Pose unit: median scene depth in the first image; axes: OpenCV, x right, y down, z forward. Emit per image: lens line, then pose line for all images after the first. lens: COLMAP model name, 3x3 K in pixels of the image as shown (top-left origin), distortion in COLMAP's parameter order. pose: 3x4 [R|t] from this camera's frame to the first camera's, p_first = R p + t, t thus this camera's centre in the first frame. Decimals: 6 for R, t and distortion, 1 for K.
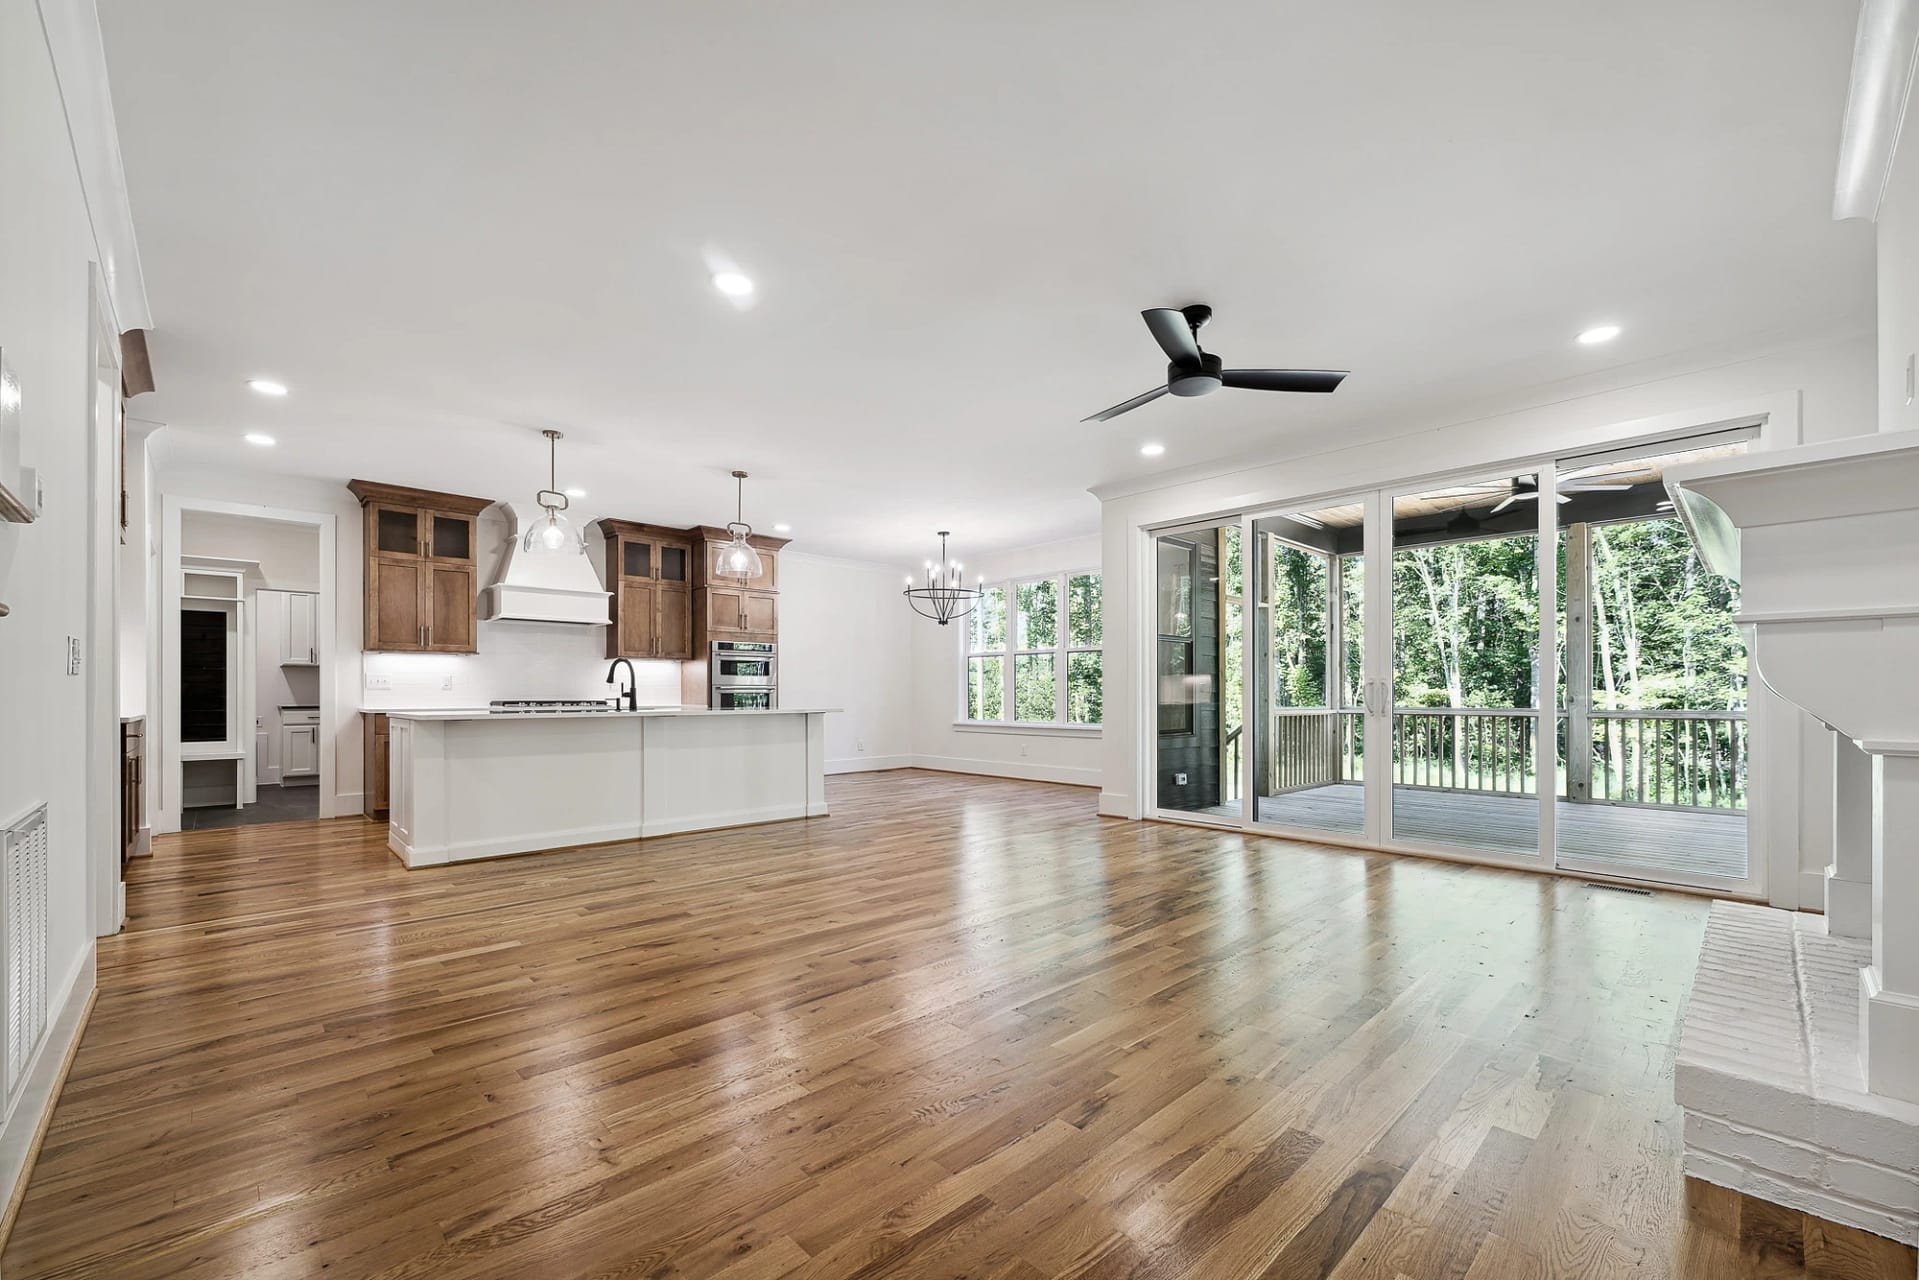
lens RADIAL K [[776.2, 0, 963.2], [0, 776.2, 693.2], [0, 0, 1]] dist [0.000117, 0.000003]
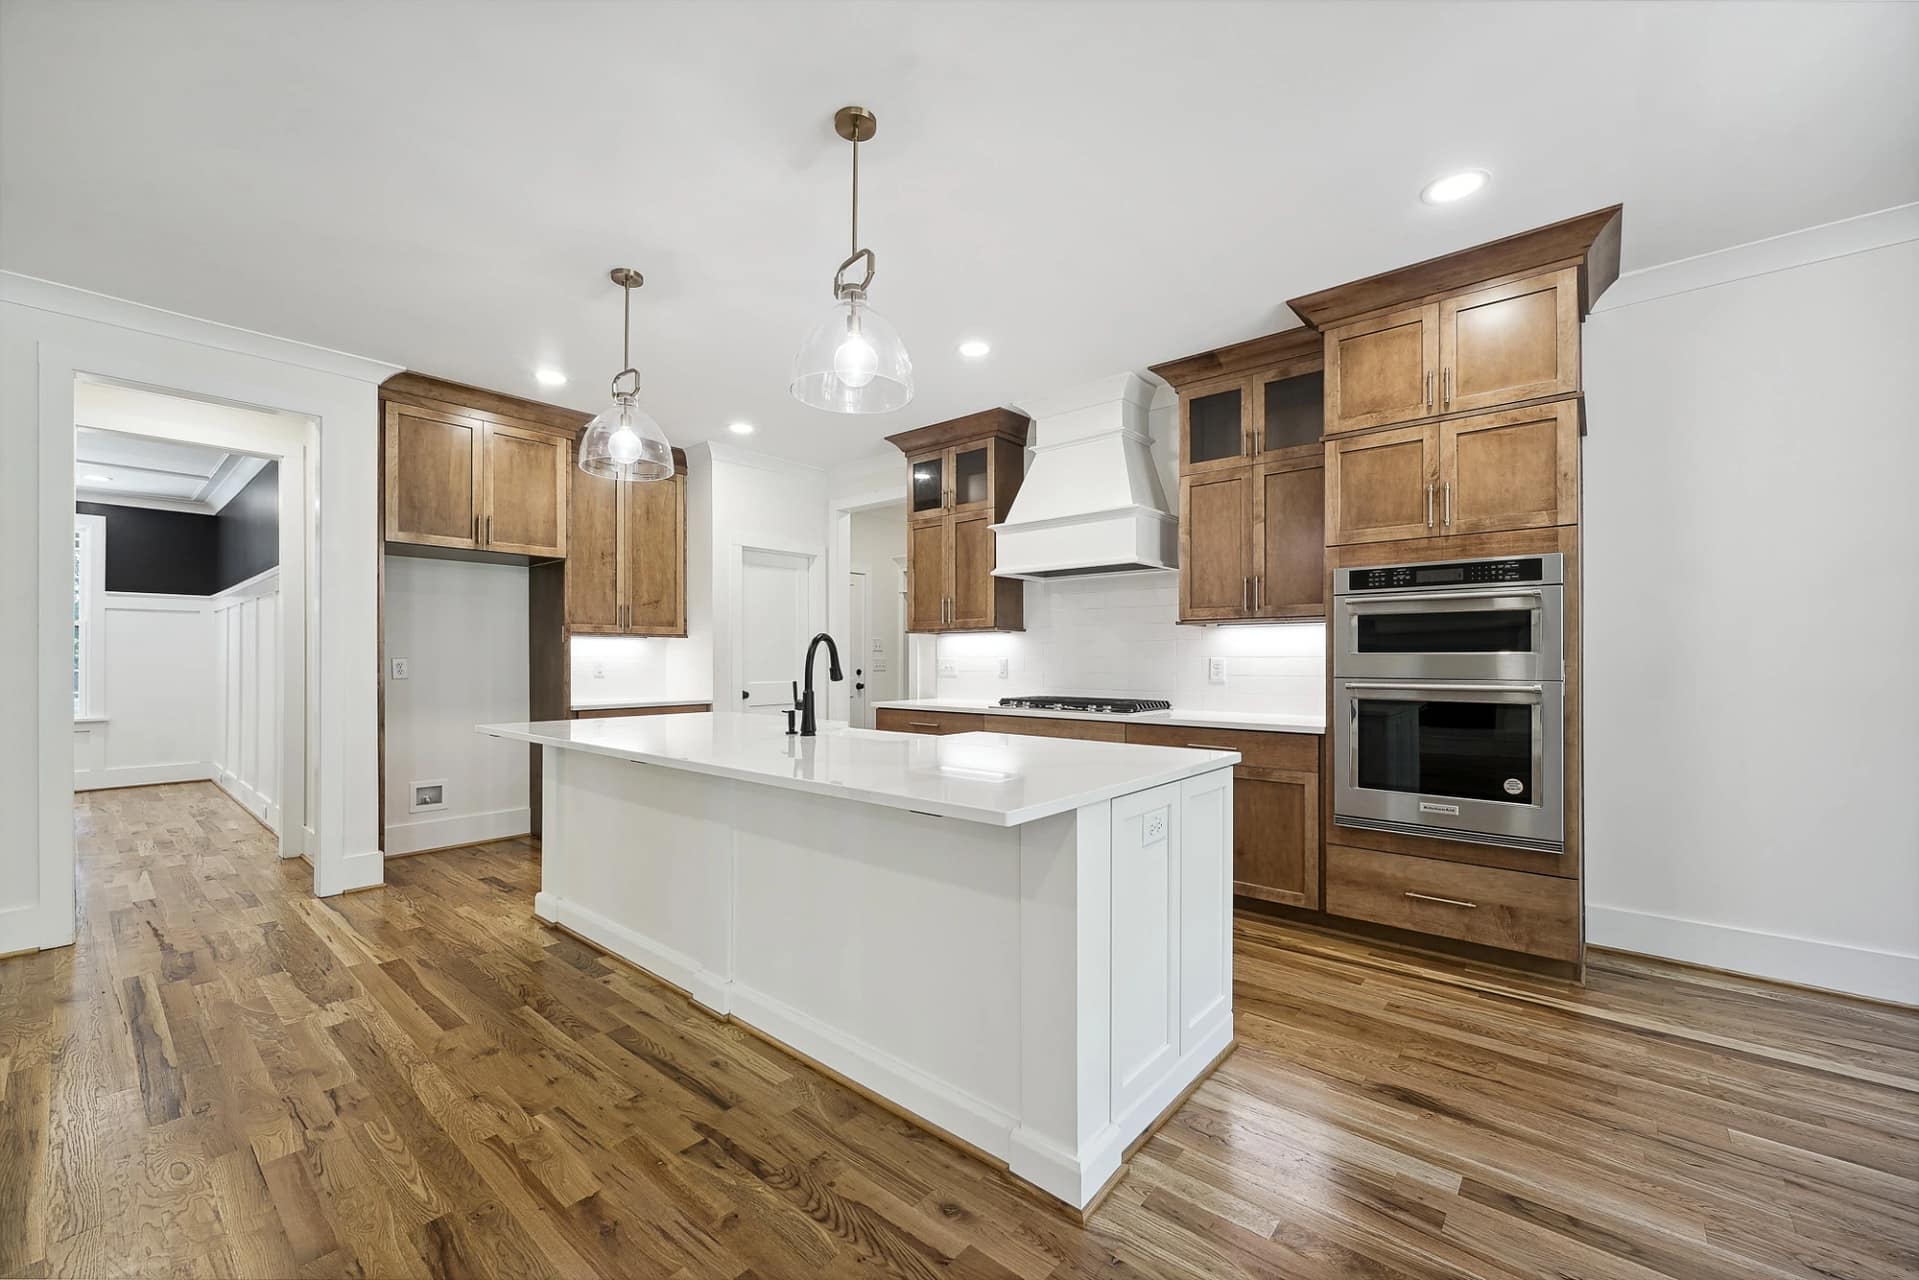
lens RADIAL K [[764.2, 0, 935.3], [0, 764.2, 654.0], [0, 0, 1]] dist [0.000223, 0.000001]
pose [[0.085059, -0.006820, -0.996353, 0.059015], [-0.000241, 0.999976, -0.006866, -0.021174], [0.996376, 0.000824, 0.085056, 0.782765]]
